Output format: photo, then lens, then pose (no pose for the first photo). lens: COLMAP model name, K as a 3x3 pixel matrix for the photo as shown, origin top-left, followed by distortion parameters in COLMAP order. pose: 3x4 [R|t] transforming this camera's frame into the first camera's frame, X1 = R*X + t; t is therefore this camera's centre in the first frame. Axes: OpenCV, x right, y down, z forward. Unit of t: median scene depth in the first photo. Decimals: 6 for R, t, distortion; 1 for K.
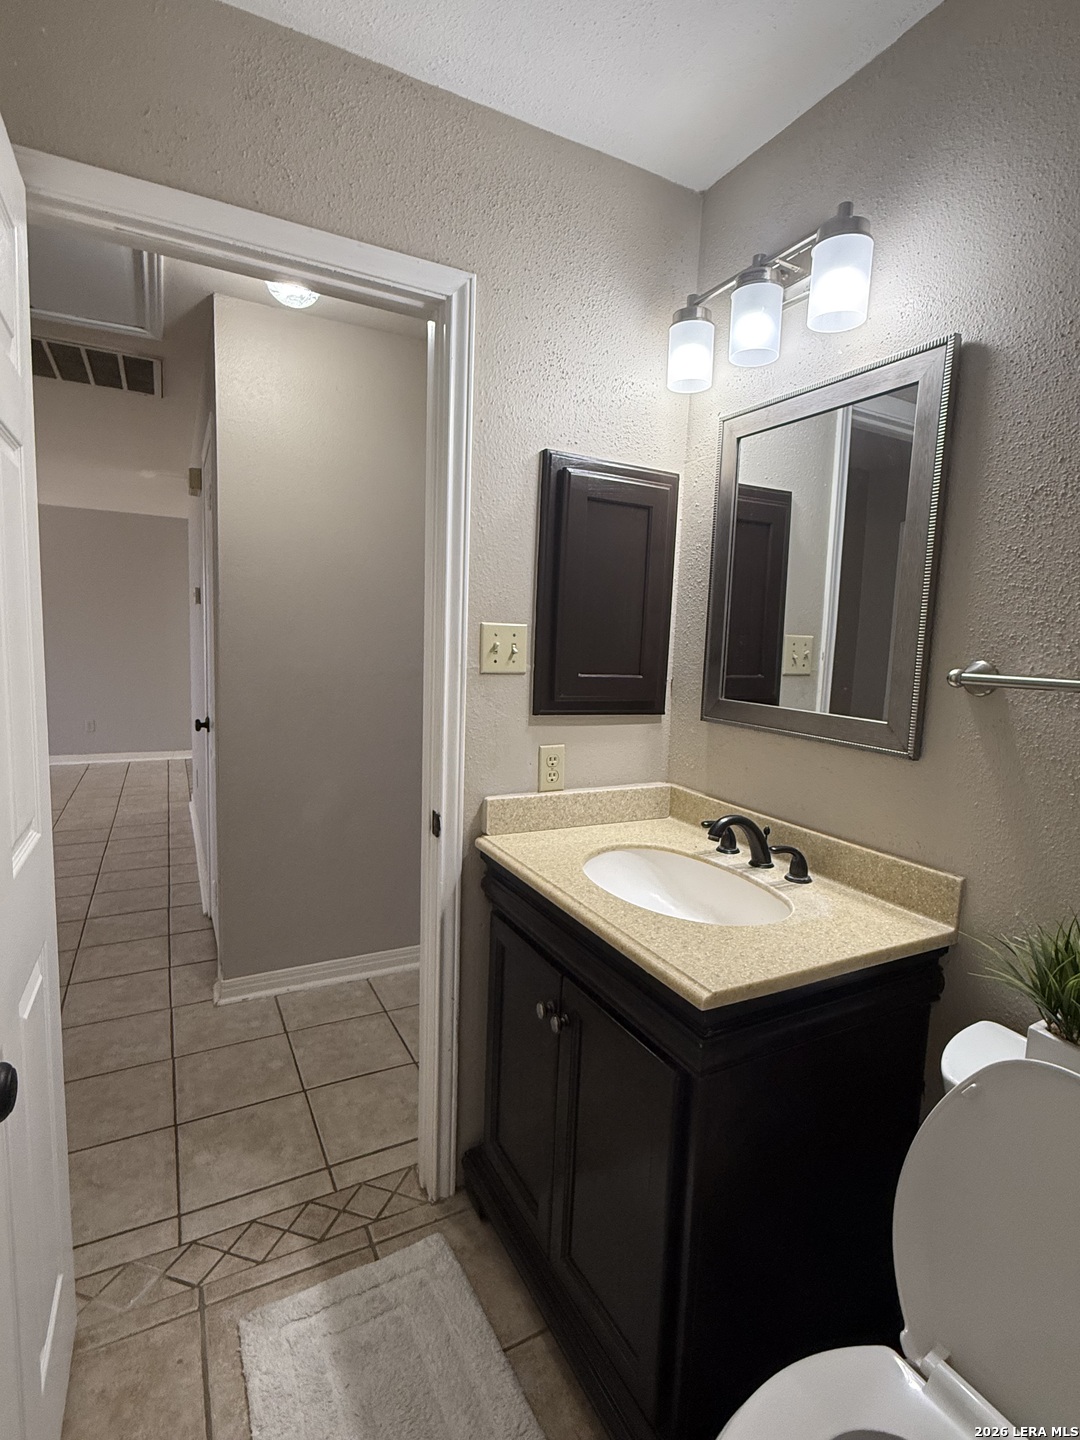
lens RADIAL K [[705.5, 0, 540.7], [0, 705.5, 717.4], [0, 0, 1]] dist [0.001708, 0.000376]
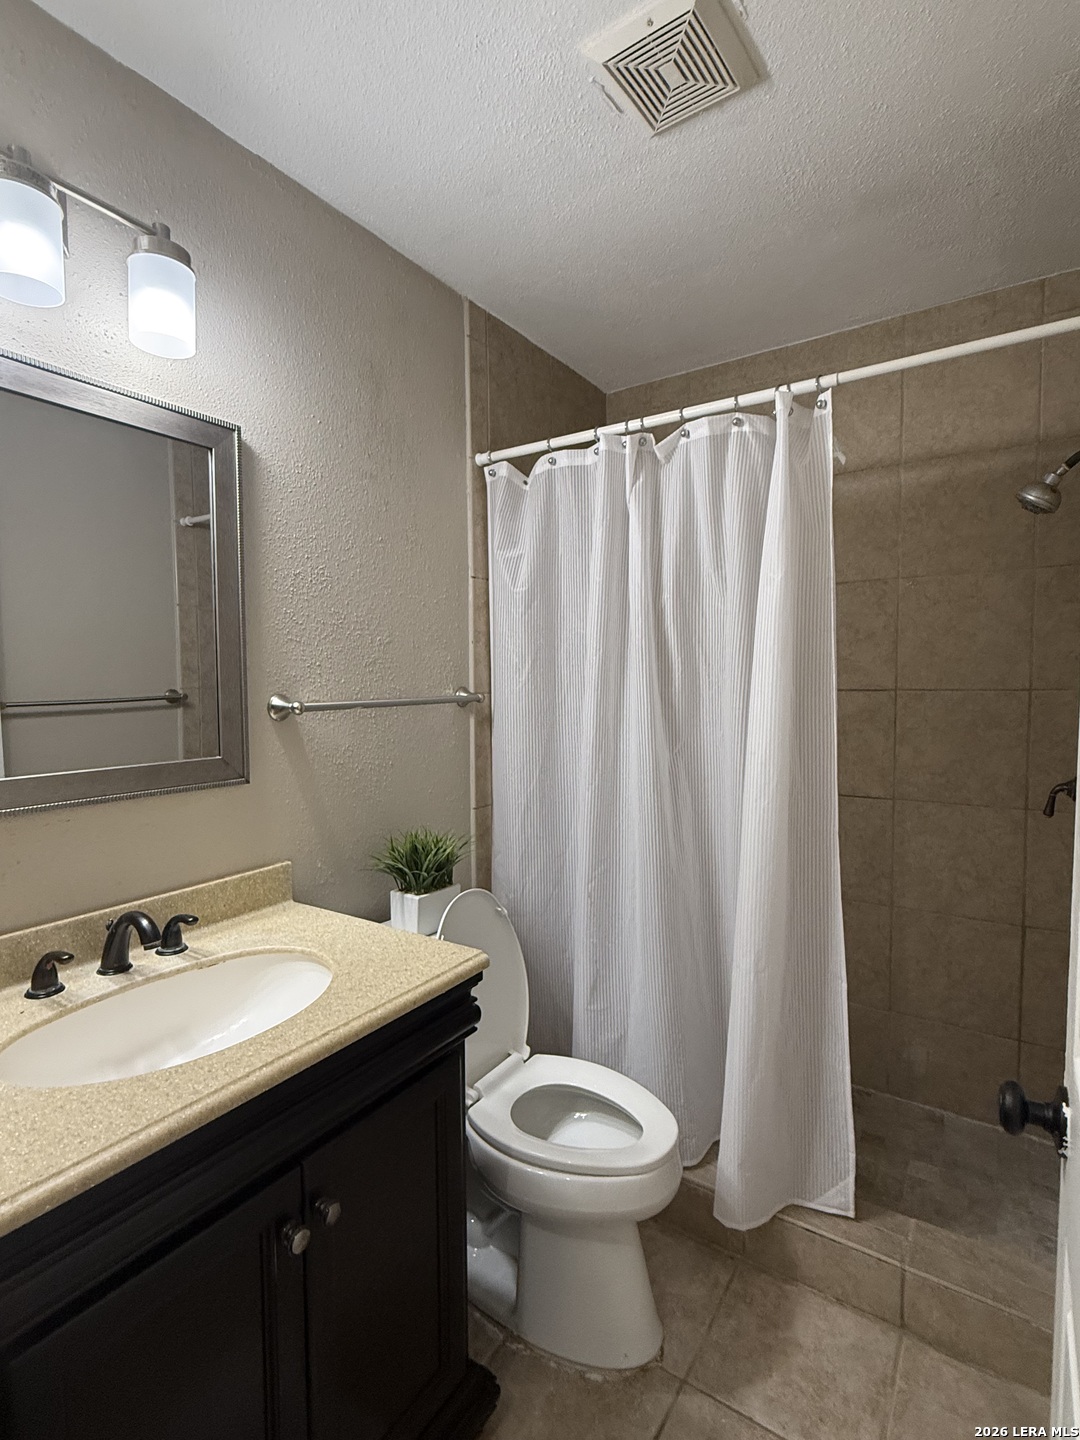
lens RADIAL K [[705.5, 0, 538.0], [0, 705.5, 716.8], [0, 0, 1]] dist [0.001708, 0.000376]
pose [[-0.461398, -0.088041, 0.882814, -0.663234], [0.092130, 0.984929, 0.146376, -0.162877], [-0.882397, 0.148871, -0.446333, 1.015398]]
